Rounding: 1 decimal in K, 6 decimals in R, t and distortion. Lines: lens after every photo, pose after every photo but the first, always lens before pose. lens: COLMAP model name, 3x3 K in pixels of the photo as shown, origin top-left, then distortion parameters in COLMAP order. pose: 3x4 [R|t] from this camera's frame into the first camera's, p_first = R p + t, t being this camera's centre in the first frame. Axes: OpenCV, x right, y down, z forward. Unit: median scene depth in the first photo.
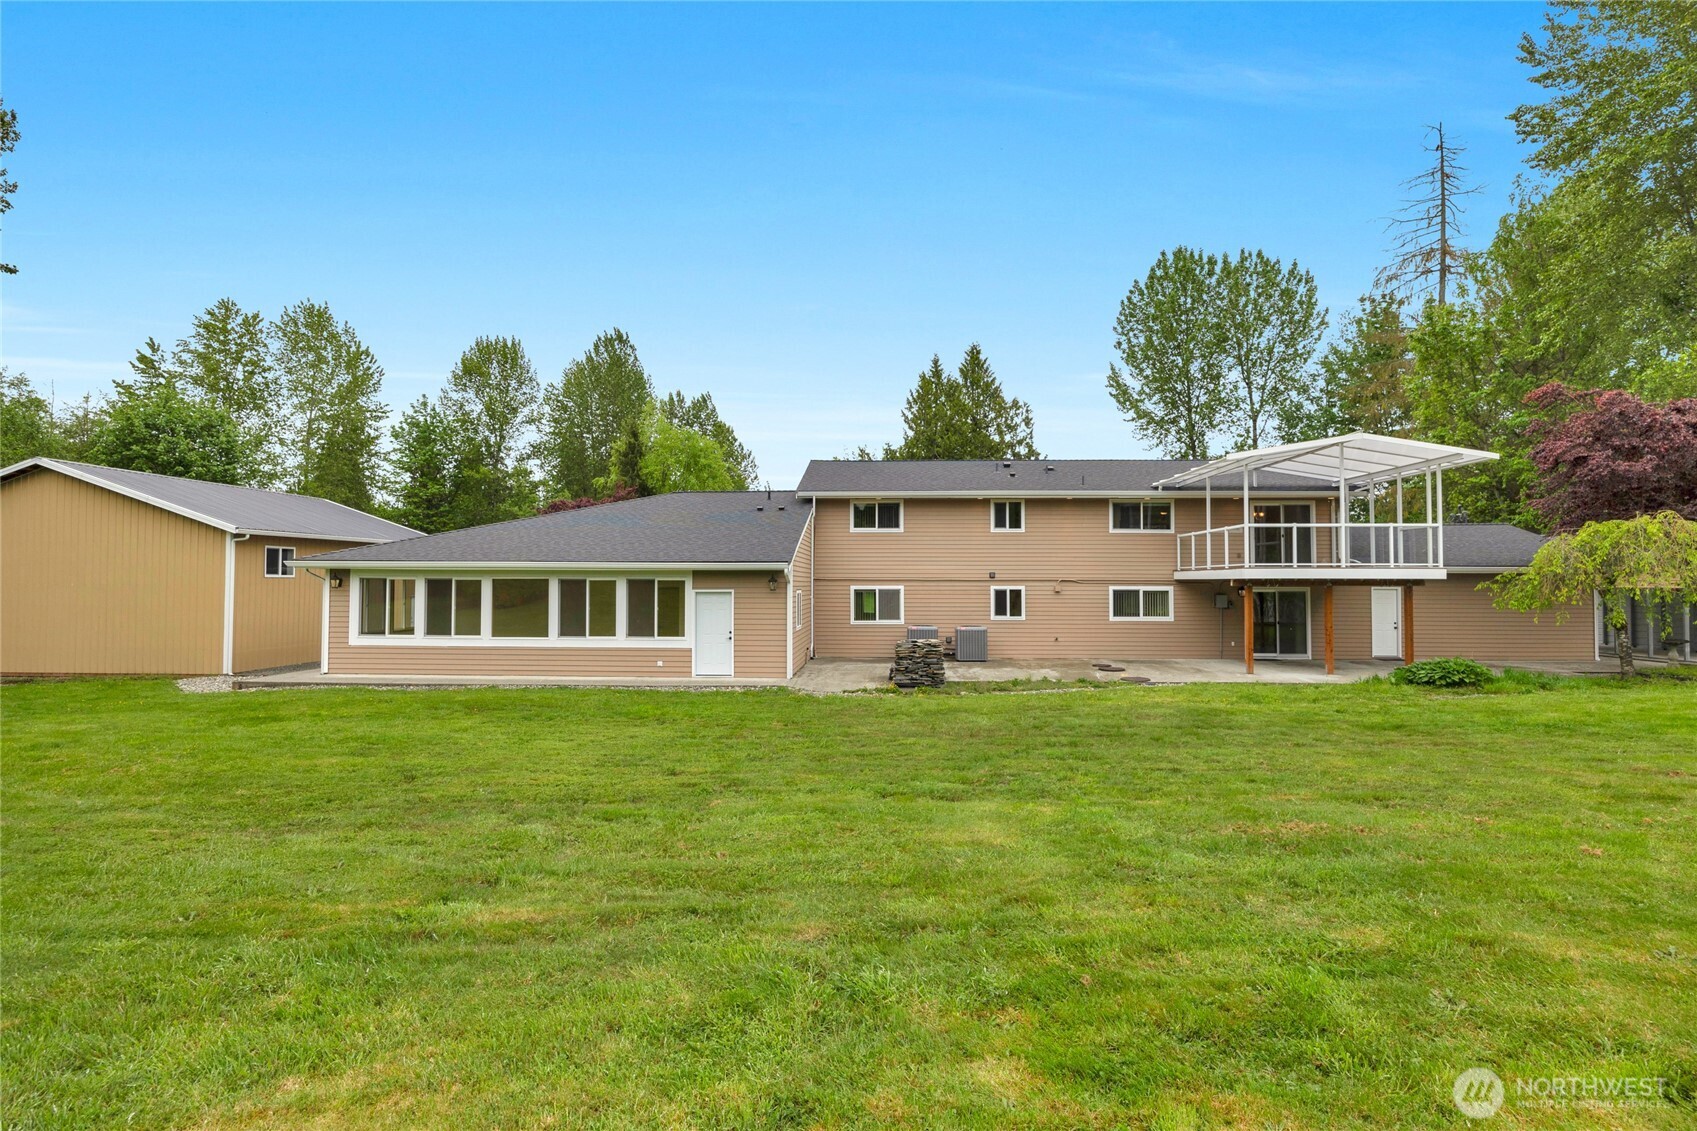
lens RADIAL K [[796.8, 0, 846.5], [0, 796.8, 565.1], [0, 0, 1]] dist [-0.012116, 0.000806]
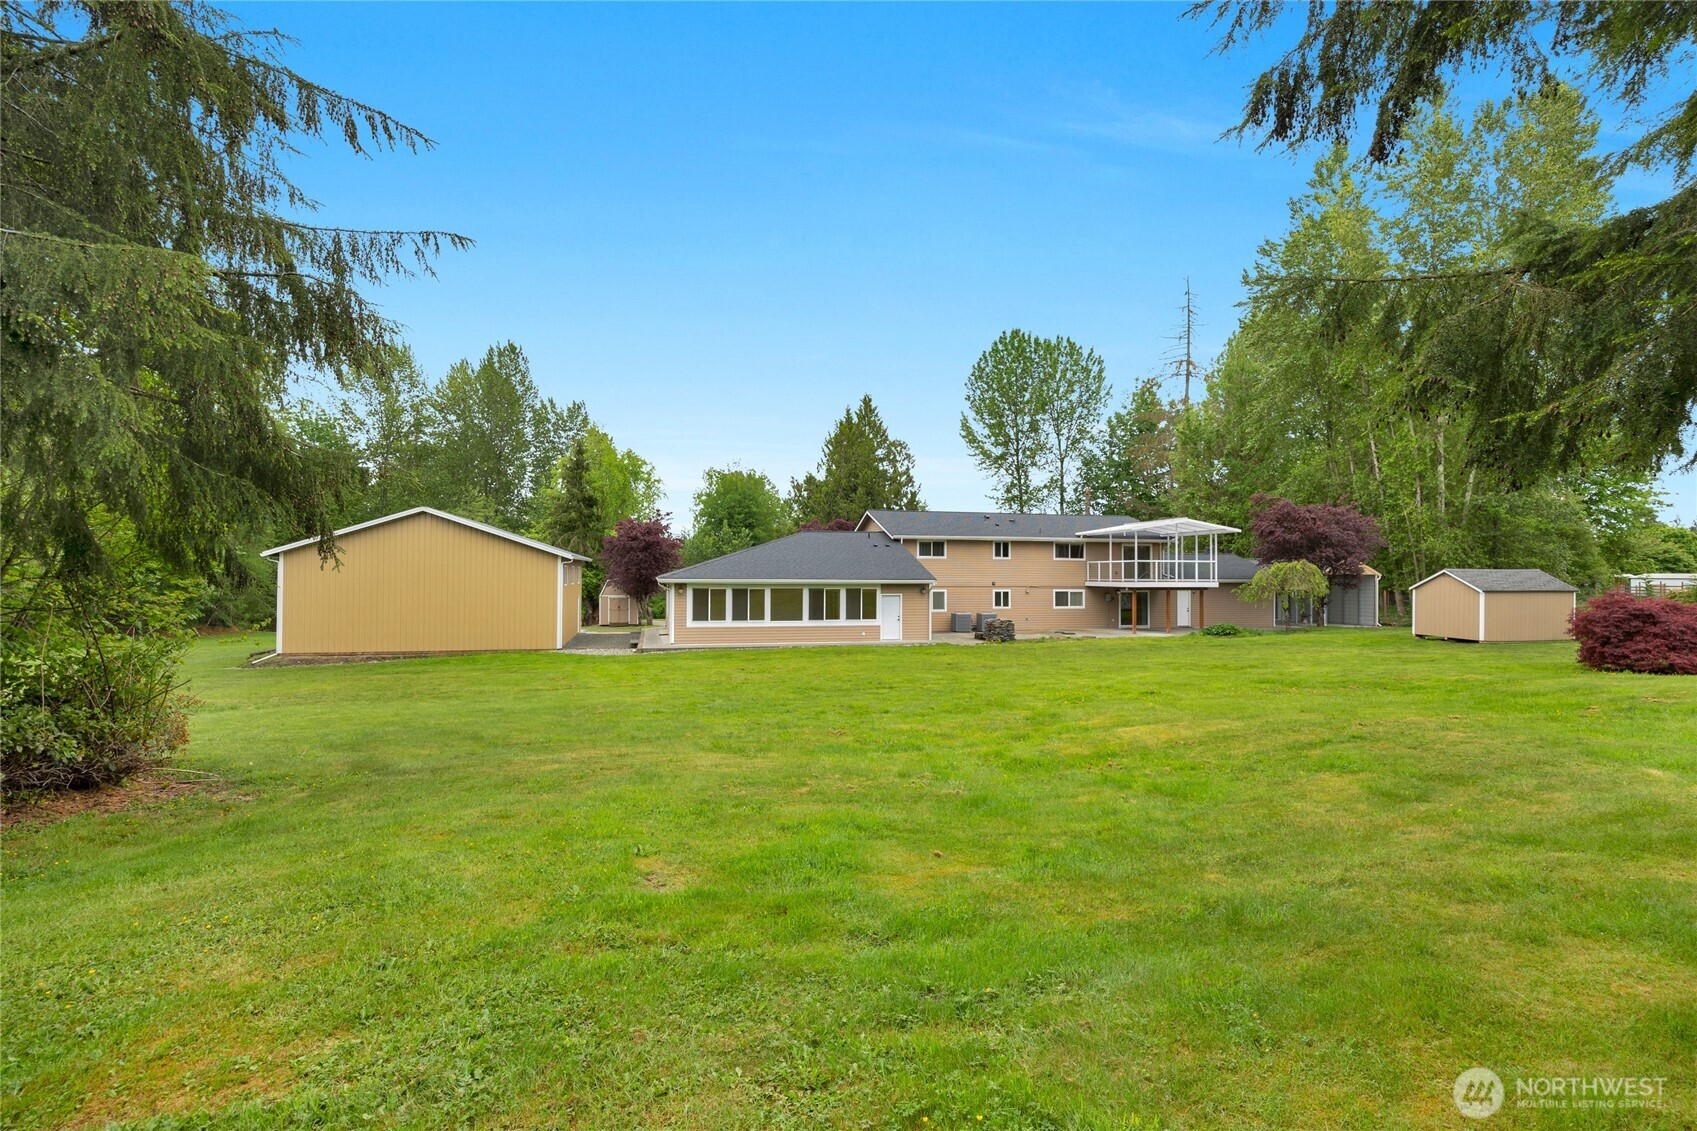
lens RADIAL K [[796.8, 0, 853.6], [0, 796.8, 570.8], [0, 0, 1]] dist [-0.012116, 0.000806]
pose [[0.959676, 0.002593, 0.281095, -0.606100], [-0.006877, 0.999875, 0.014257, -0.038678], [-0.281023, -0.015616, 0.959574, -0.596652]]
